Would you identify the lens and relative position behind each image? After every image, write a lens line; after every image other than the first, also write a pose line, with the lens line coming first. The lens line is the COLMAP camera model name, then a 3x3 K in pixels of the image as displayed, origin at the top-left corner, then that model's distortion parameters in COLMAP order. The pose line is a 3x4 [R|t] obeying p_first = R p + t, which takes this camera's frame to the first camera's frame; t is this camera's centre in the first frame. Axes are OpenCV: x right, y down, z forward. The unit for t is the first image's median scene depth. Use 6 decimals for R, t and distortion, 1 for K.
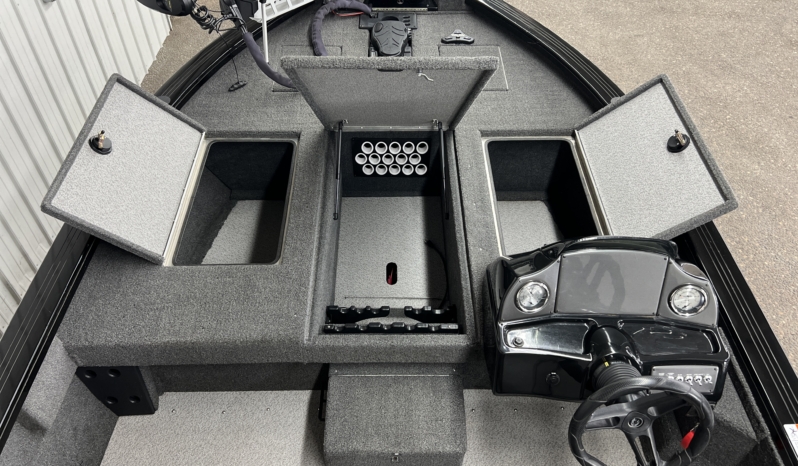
lens RADIAL K [[600.8, 0, 398.5], [0, 600.8, 236.2], [0, 0, 1]] dist [0.048031, -0.049262]
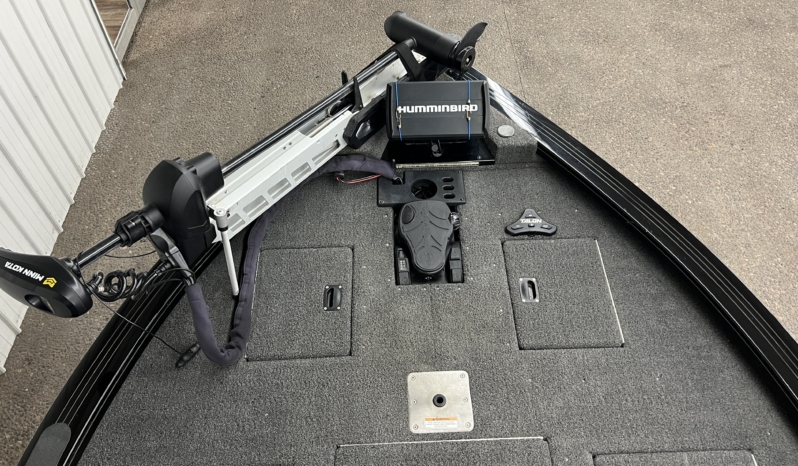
lens RADIAL K [[622.5, 0, 404.2], [0, 622.5, 230.9], [0, 0, 1]] dist [0.057990, -0.063316]
pose [[0.999552, -0.029716, -0.003494, -0.053251], [0.029908, 0.995721, 0.087432, -0.575451], [0.000881, -0.087497, 0.996164, 0.498347]]
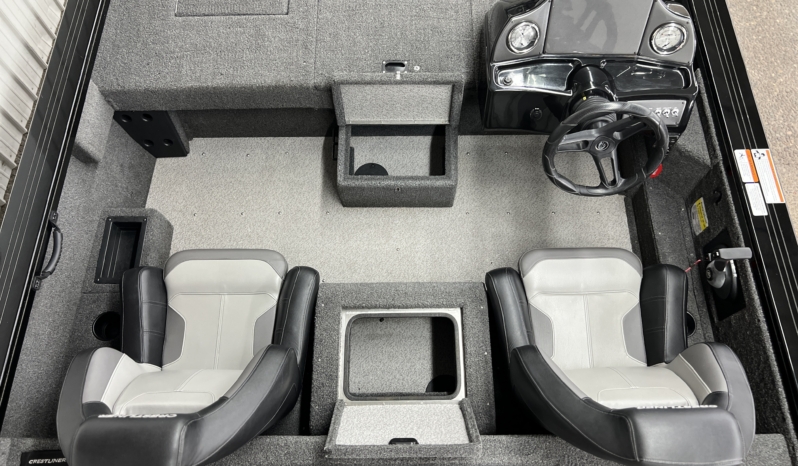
lens RADIAL K [[600.8, 0, 398.5], [0, 600.8, 236.2], [0, 0, 1]] dist [0.048031, -0.049262]
pose [[0.999723, -0.000166, -0.023530, 0.020281], [0.008270, 0.938658, 0.344750, 0.047706], [0.022029, -0.344850, 0.938399, -0.109787]]
